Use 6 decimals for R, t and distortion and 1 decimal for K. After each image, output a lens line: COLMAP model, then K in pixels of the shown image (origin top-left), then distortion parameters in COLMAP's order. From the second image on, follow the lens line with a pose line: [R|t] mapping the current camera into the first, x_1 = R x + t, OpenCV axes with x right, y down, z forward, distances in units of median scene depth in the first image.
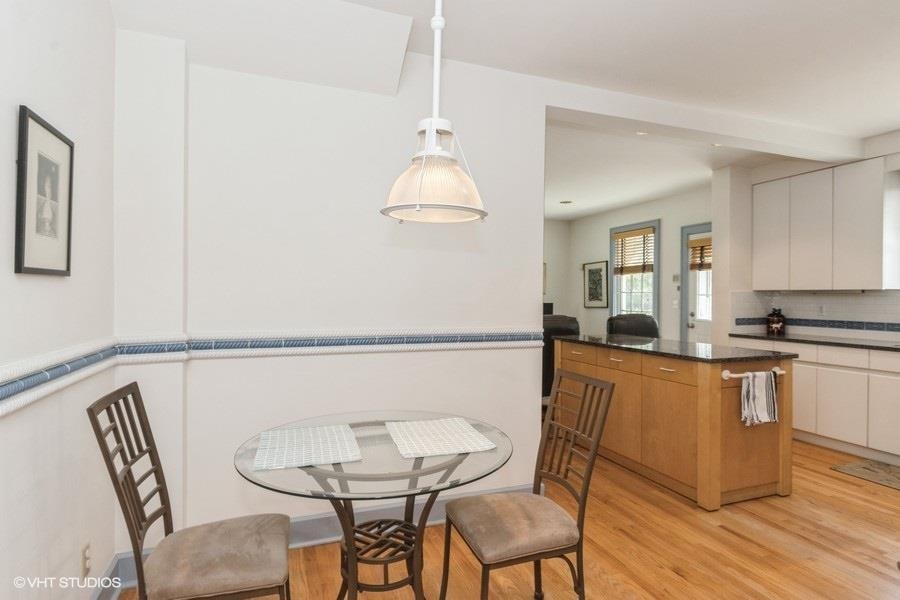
lens RADIAL K [[480.1, 0, 451.8], [0, 480.1, 299.9], [0, 0, 1]] dist [-0.005457, -0.001840]
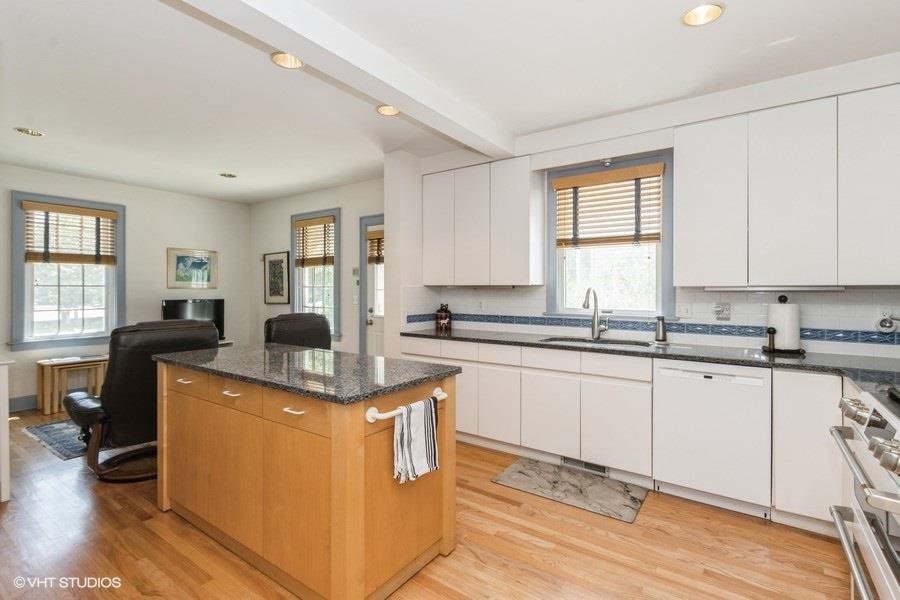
lens RADIAL K [[422.9, 0, 451.3], [0, 422.9, 295.2], [0, 0, 1]] dist [0.004170, 0.000562]
pose [[0.826233, -0.011820, 0.563204, 0.198312], [0.007386, 0.999921, 0.010150, -0.008603], [-0.563280, -0.004227, 0.826255, 0.269344]]
